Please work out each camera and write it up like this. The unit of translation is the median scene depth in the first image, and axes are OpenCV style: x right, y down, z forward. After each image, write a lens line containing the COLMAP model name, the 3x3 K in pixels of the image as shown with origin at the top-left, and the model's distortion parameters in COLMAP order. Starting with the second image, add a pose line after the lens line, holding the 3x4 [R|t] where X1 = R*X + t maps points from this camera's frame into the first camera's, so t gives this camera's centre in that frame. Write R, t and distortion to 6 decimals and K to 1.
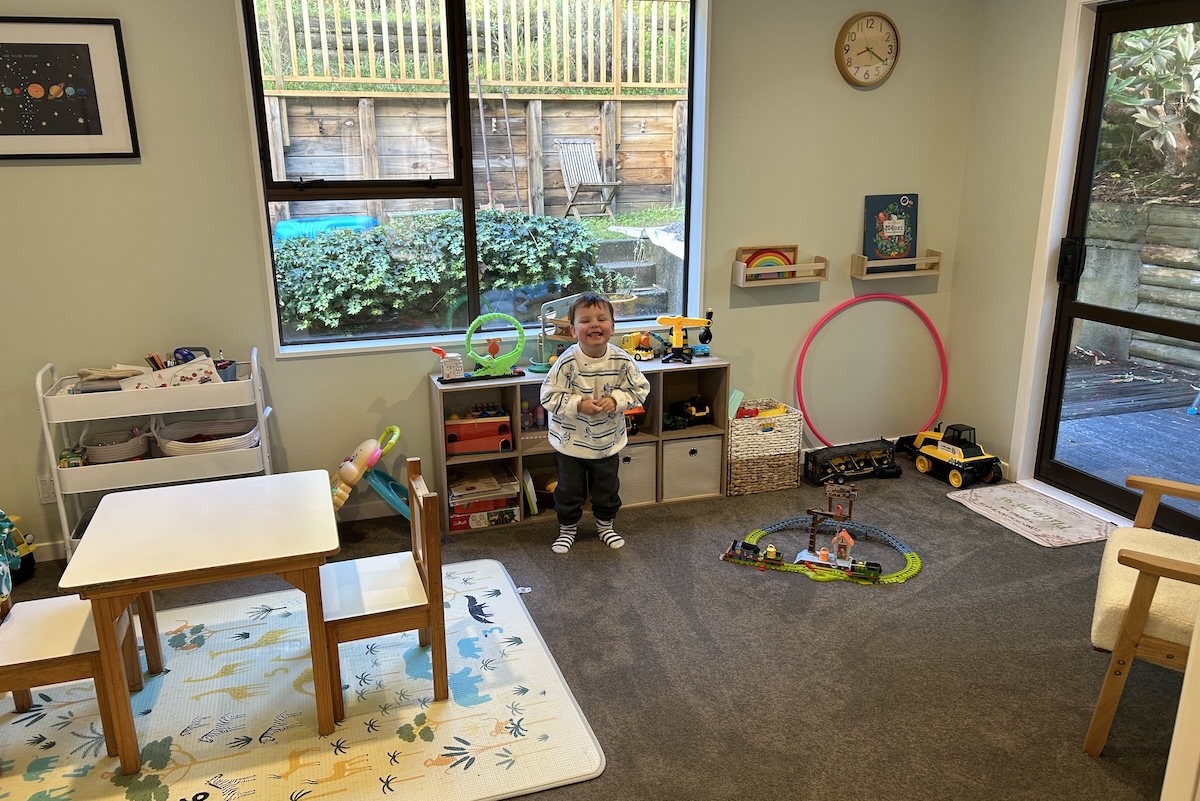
lens RADIAL K [[884.3, 0, 594.0], [0, 884.3, 409.7], [0, 0, 1]] dist [0.093203, -0.120873]
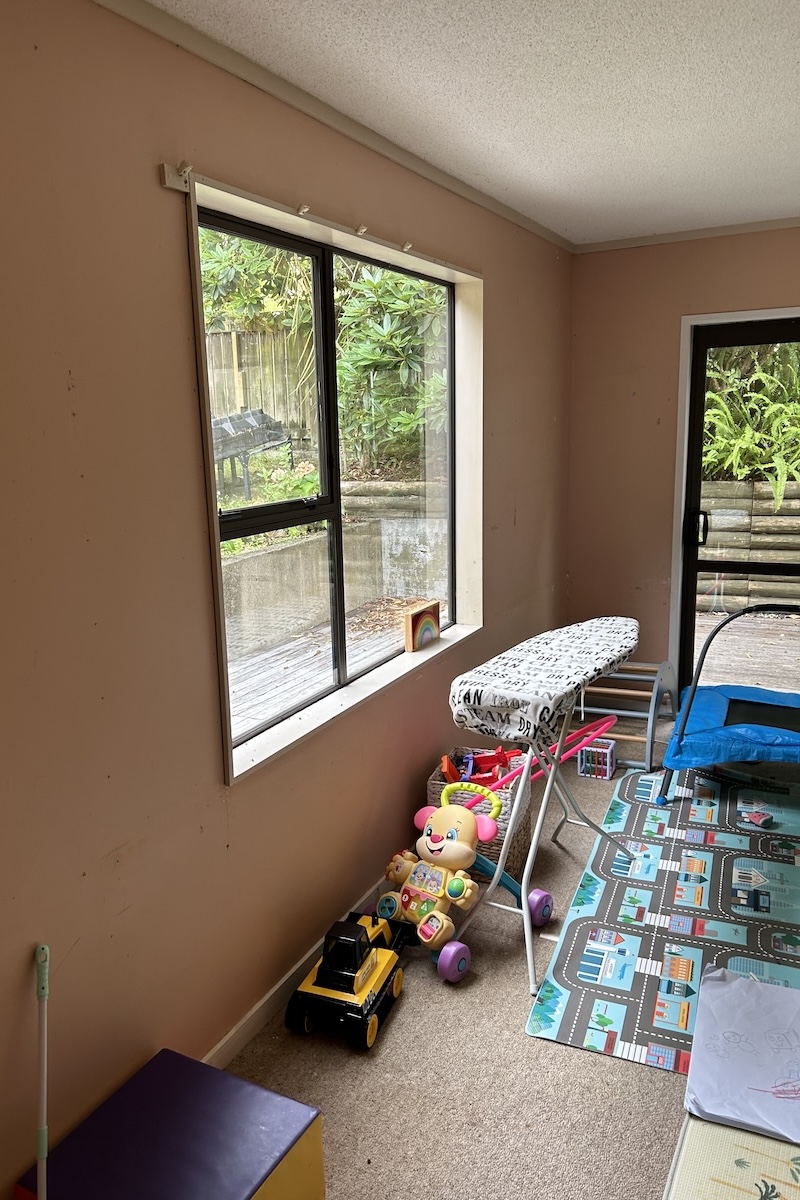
lens RADIAL K [[884.0, 0, 368.2], [0, 884.0, 598.6], [0, 0, 1]] dist [0.063876, -0.050750]
pose [[0.726491, -0.145201, 0.671660, -0.602543], [0.214445, 0.976514, -0.020846, -0.135780], [-0.652859, 0.159178, 0.740566, 0.382489]]
